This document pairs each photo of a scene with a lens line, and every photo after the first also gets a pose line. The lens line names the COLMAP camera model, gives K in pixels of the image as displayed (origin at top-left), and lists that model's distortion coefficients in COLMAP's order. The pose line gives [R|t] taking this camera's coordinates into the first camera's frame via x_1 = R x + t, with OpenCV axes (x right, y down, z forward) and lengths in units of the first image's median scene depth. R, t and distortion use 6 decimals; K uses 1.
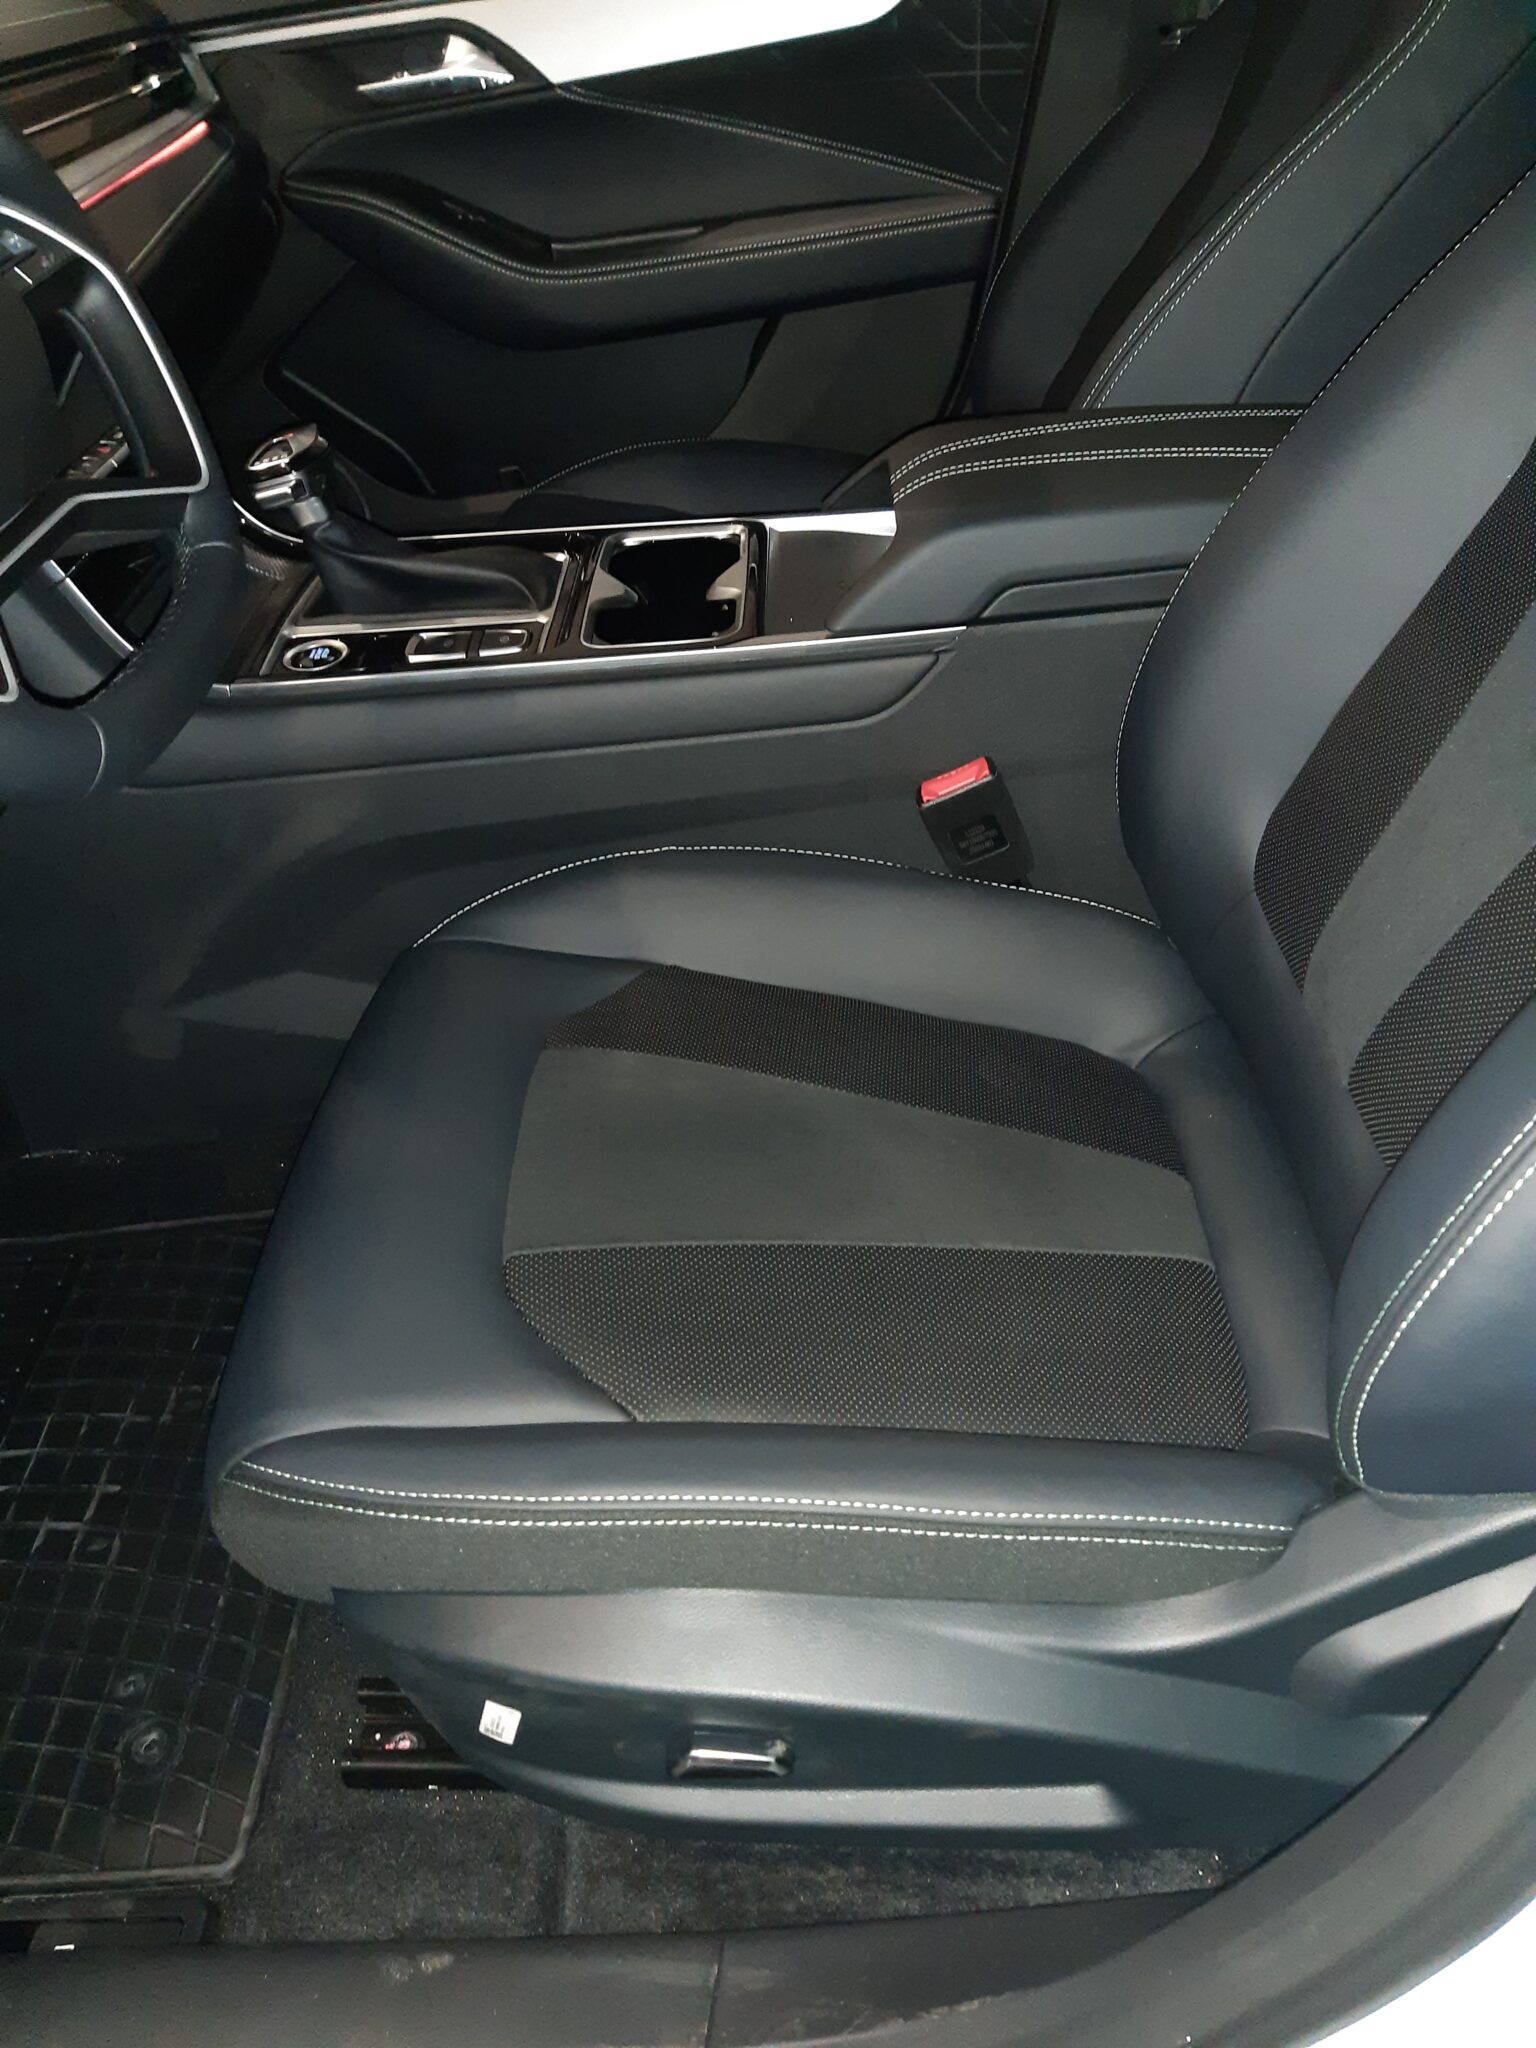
lens RADIAL K [[1576.5, 0, 770.3], [0, 1576.5, 1037.3], [0, 0, 1]] dist [0.074302, -0.143974]
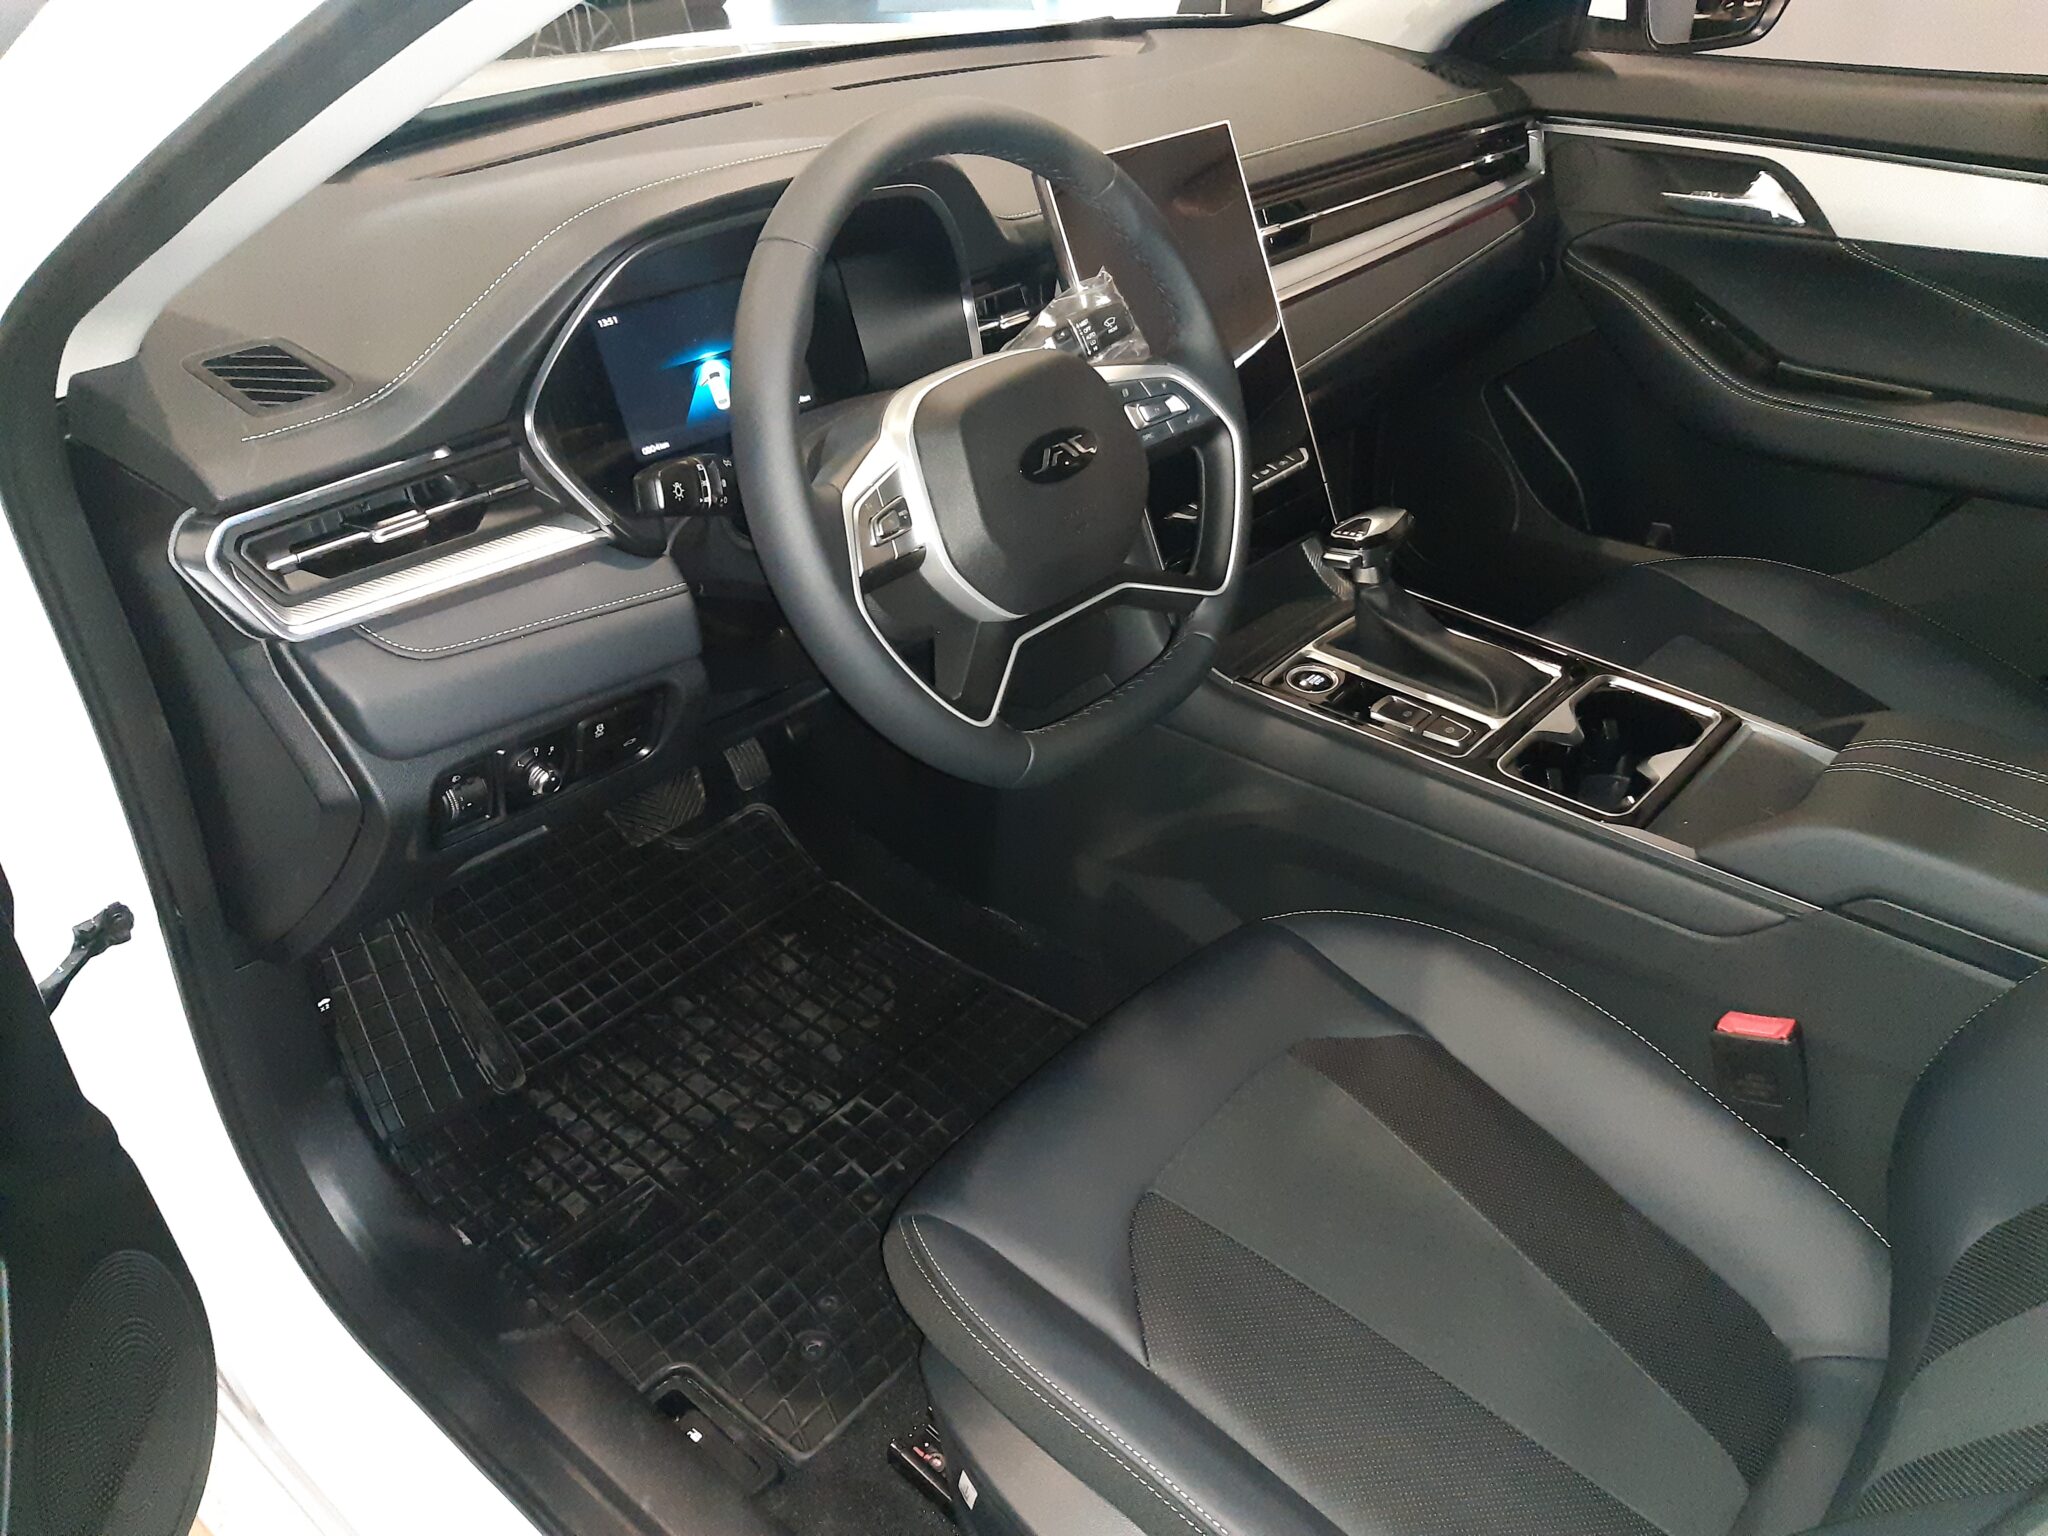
lens RADIAL K [[1576.5, 0, 1034.7], [0, 1576.5, 716.5], [0, 0, 1]] dist [0.074302, -0.143974]
pose [[0.756345, 0.412454, -0.507763, 0.204814], [-0.451844, 0.890670, 0.050437, -0.180164], [0.473053, 0.191282, 0.860019, -0.195197]]
